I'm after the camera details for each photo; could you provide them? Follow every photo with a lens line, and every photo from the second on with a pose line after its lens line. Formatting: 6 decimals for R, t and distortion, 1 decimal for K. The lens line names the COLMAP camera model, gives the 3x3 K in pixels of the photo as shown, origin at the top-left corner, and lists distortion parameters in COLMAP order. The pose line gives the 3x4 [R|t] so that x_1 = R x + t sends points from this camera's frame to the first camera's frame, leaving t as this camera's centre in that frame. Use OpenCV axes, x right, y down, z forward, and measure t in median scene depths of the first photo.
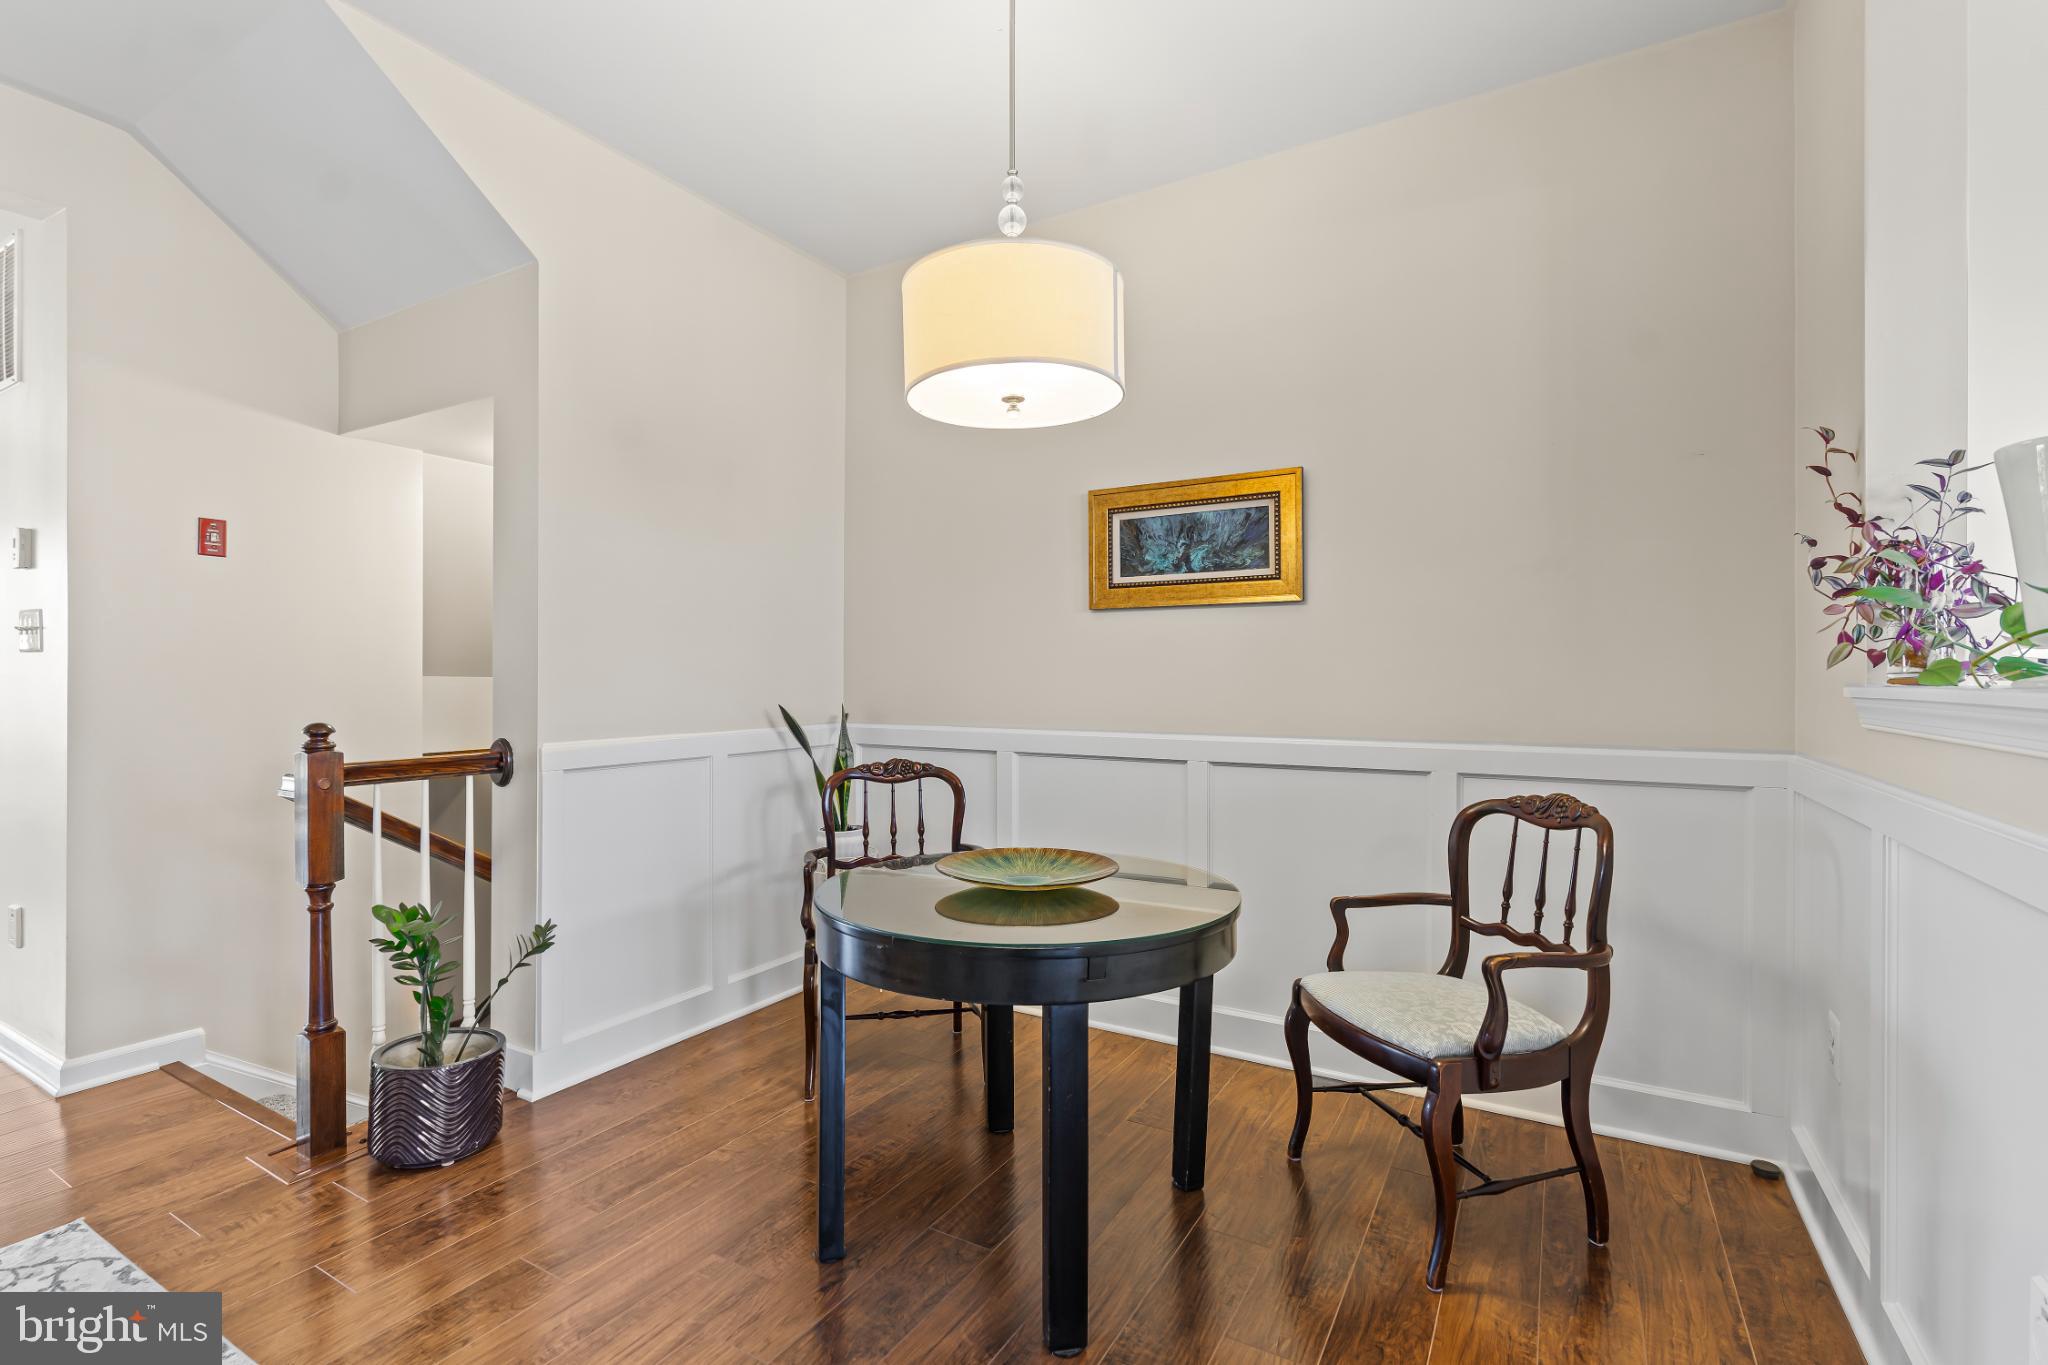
lens RADIAL K [[933.6, 0, 1027.1], [0, 933.6, 686.2], [0, 0, 1]] dist [-0.004035, 0.002980]
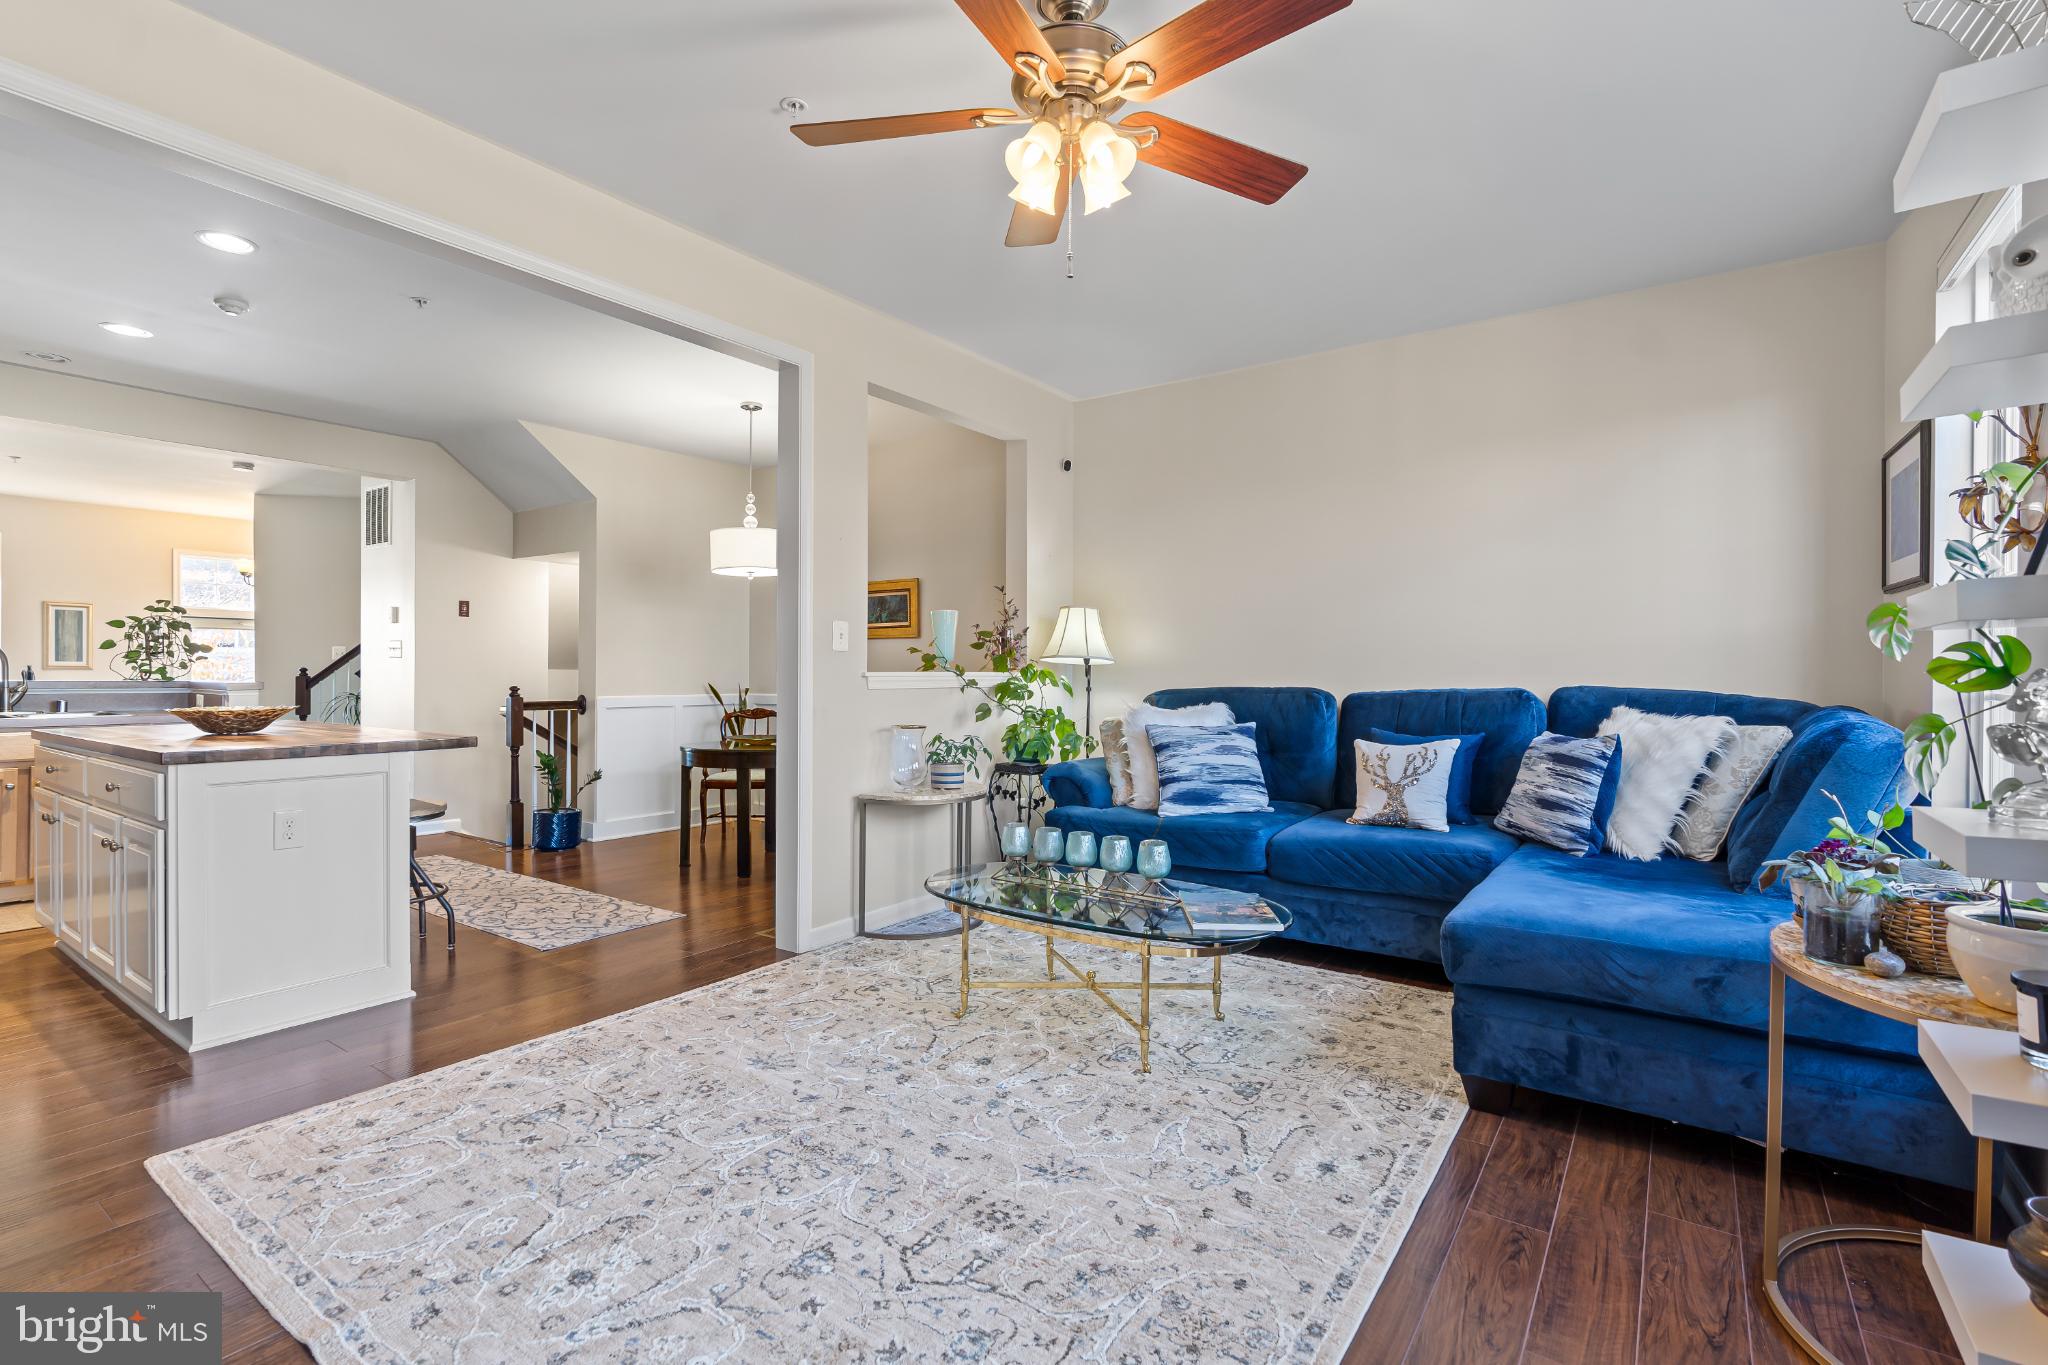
lens RADIAL K [[933.6, 0, 1033.8], [0, 933.6, 684.0], [0, 0, 1]] dist [-0.004035, 0.002980]
pose [[0.996778, 0.005247, -0.080043, 0.815895], [-0.004572, 0.999952, 0.008610, 0.003345], [0.080085, -0.008216, 0.996754, -1.345579]]
